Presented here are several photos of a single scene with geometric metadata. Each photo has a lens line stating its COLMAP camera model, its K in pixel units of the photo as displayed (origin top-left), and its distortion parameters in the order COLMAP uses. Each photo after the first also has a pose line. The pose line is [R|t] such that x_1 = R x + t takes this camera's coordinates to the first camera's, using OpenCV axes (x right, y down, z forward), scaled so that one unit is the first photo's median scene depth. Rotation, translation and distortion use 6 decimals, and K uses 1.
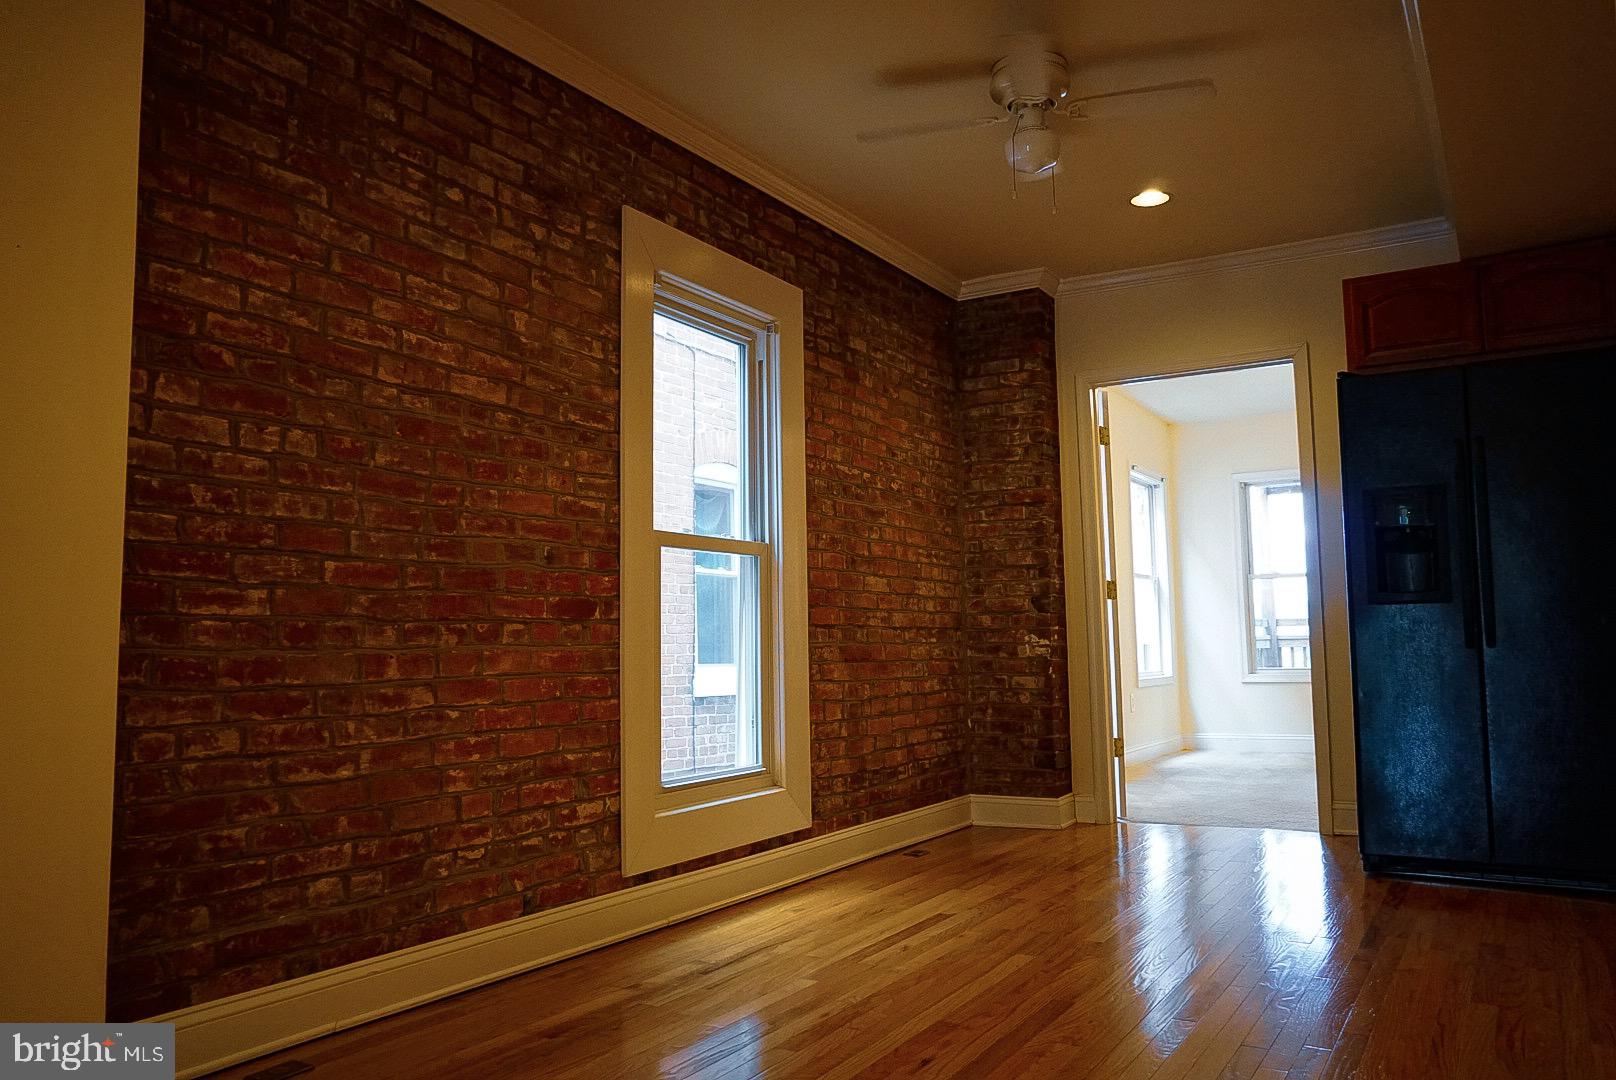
lens RADIAL K [[1196.4, 0, 815.6], [0, 1196.4, 537.1], [0, 0, 1]] dist [-0.053335, 0.052026]
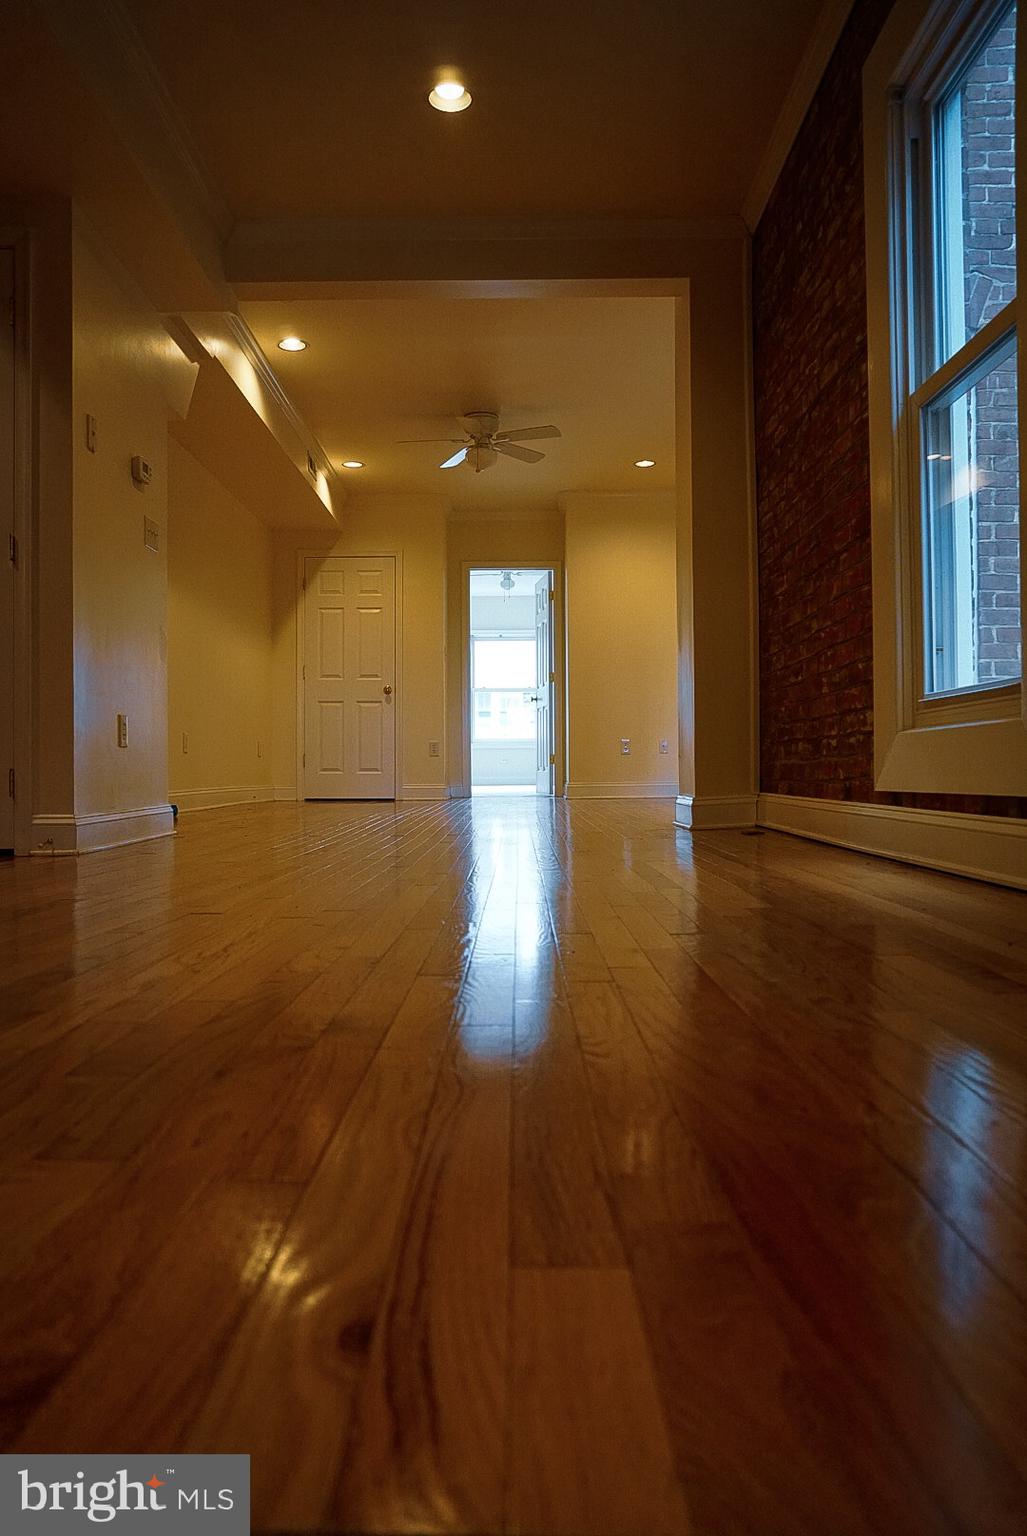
lens RADIAL K [[1137.2, 0, 516.9], [0, 1137.2, 781.0], [0, 0, 1]] dist [-0.053335, 0.052026]
pose [[-0.857590, 0.030126, -0.513450, 0.405022], [0.072474, 0.995401, -0.062645, 0.232621], [0.509202, -0.090935, -0.855830, 1.203685]]
